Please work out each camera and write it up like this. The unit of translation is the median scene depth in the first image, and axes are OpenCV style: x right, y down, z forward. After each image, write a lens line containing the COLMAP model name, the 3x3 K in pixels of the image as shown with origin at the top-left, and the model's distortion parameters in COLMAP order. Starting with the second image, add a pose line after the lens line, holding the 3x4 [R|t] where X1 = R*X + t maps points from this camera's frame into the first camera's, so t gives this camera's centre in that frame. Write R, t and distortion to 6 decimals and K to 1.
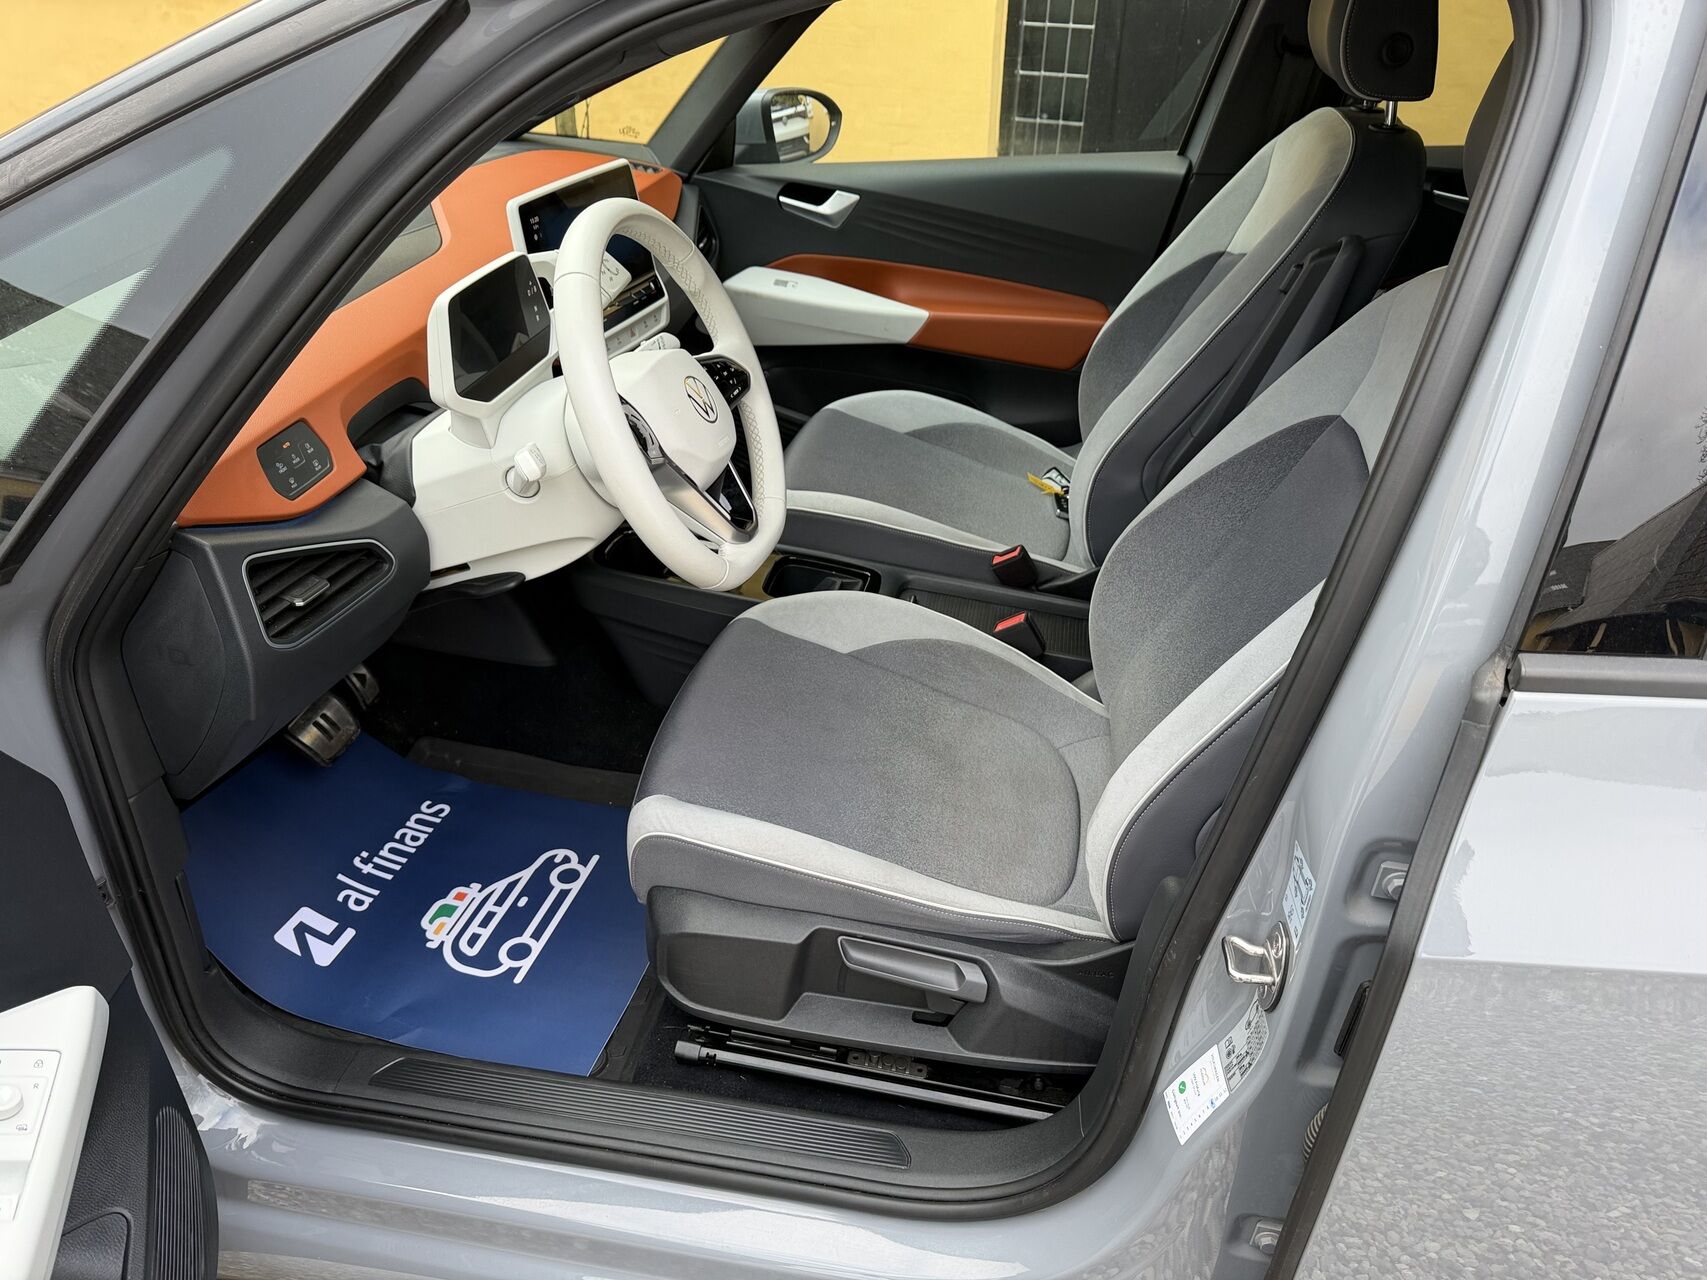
lens RADIAL K [[1144.9, 0, 853.5], [0, 1144.9, 640.0], [0, 0, 1]] dist [0.156365, -0.335689]
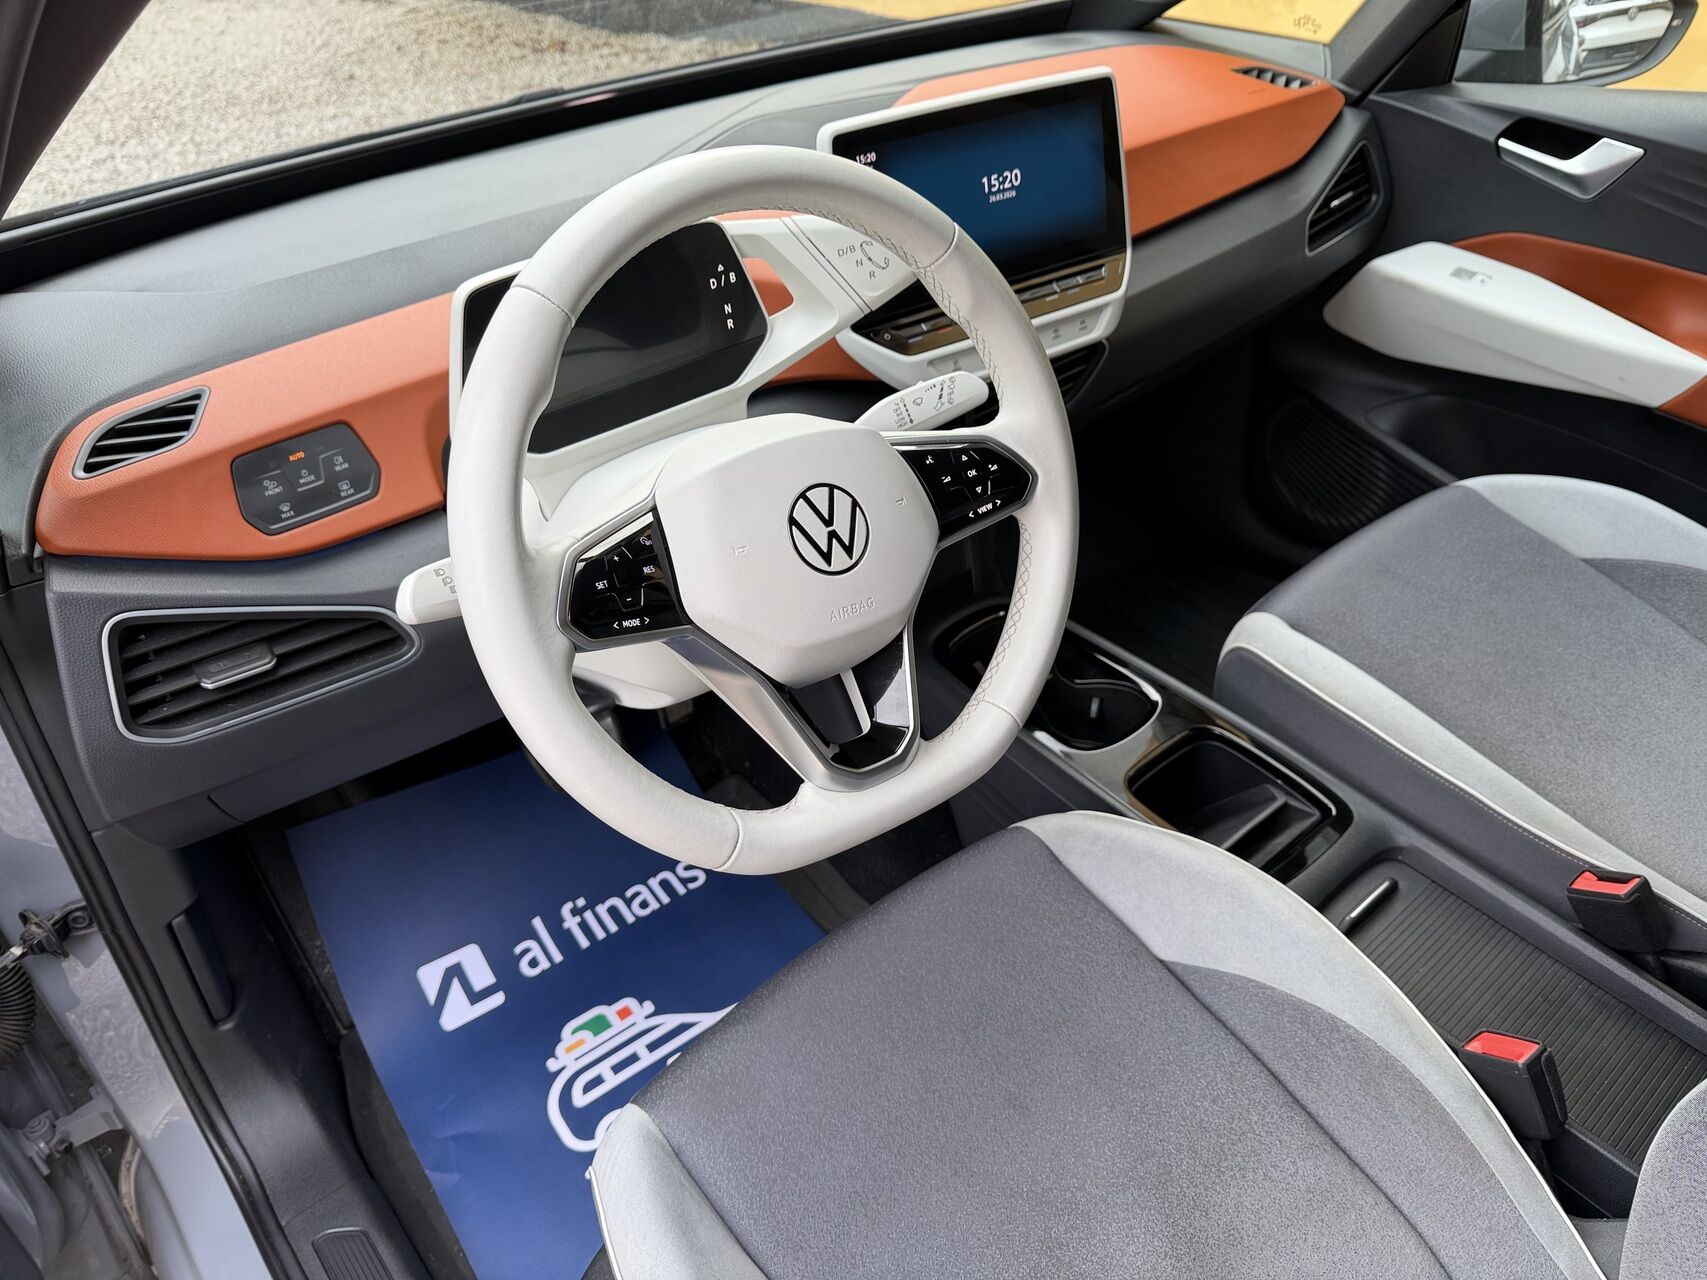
lens RADIAL K [[1224.4, 0, 853.5], [0, 1224.4, 640.0], [0, 0, 1]] dist [0.002076, 0.005906]
pose [[0.781639, 0.315246, -0.538202, 0.136781], [-0.280770, 0.948340, 0.147714, -0.169749], [0.556964, 0.035652, 0.829771, 0.365933]]
